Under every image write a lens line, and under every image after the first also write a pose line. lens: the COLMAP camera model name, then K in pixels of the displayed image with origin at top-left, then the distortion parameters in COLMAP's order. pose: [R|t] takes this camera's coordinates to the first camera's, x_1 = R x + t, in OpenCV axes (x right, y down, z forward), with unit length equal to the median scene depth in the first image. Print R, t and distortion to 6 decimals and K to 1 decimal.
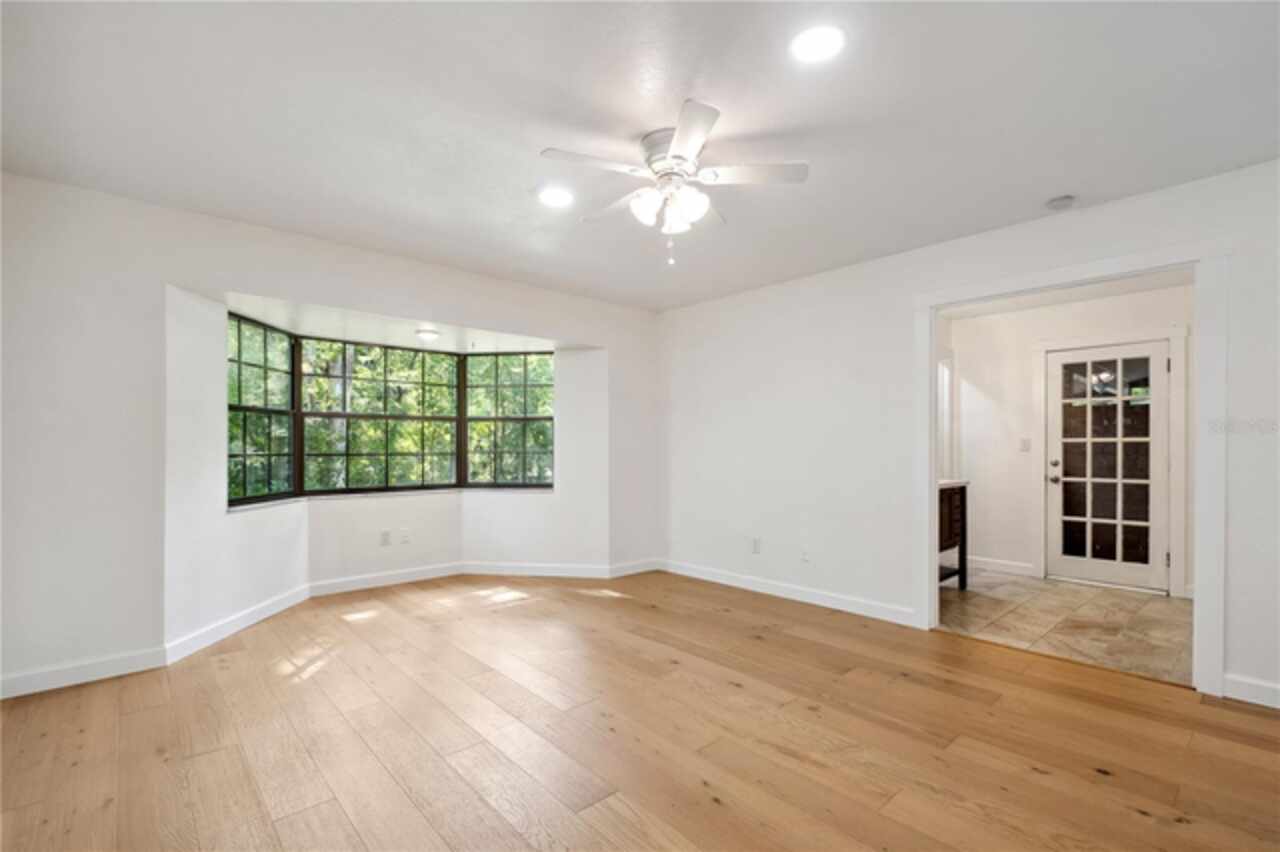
lens RADIAL K [[573.9, 0, 645.1], [0, 573.9, 434.3], [0, 0, 1]] dist [0.005903, -0.000107]
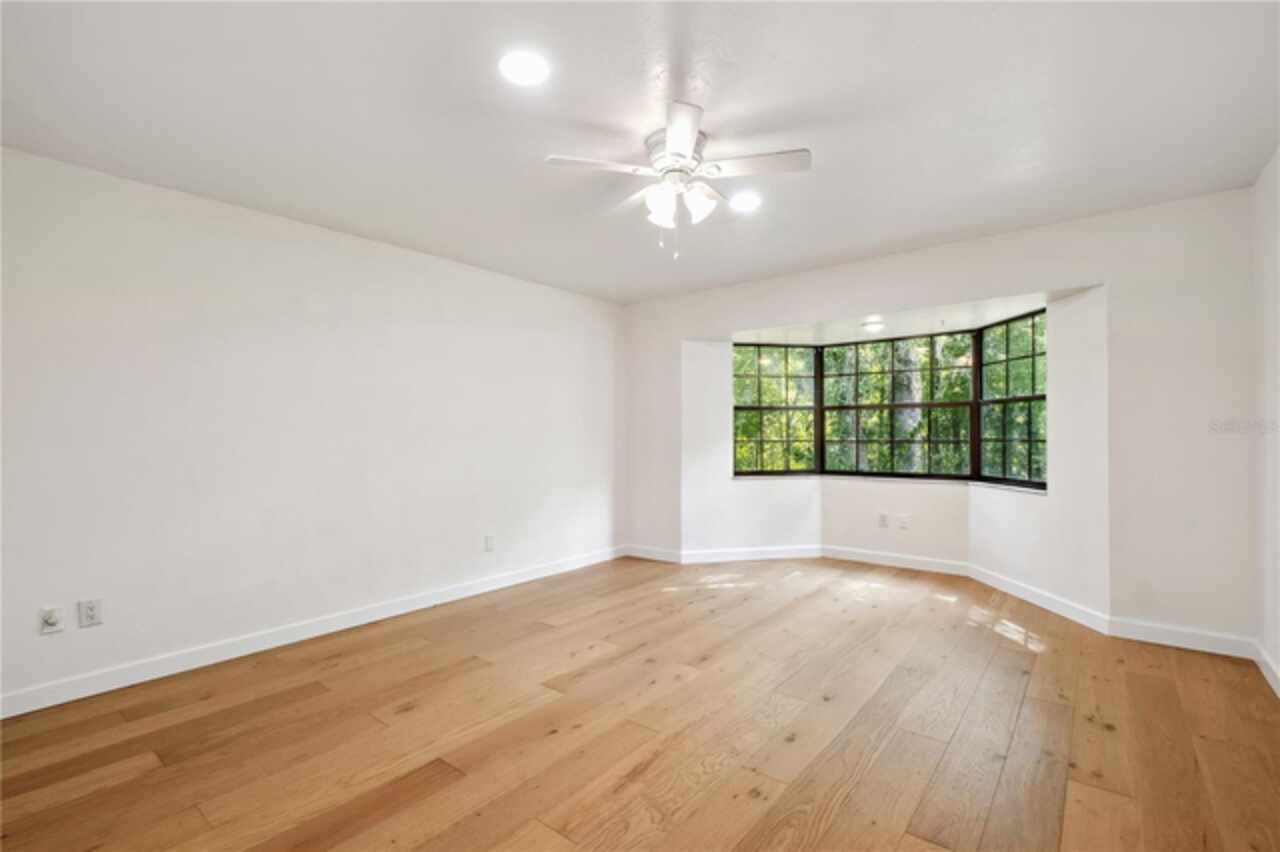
lens RADIAL K [[573.9, 0, 643.8], [0, 573.9, 438.4], [0, 0, 1]] dist [0.005903, -0.000107]
pose [[0.157691, 0.008959, -0.987448, 0.571903], [0.029139, 0.999481, 0.013722, 0.000940], [0.987058, -0.030937, 0.157348, 0.429606]]
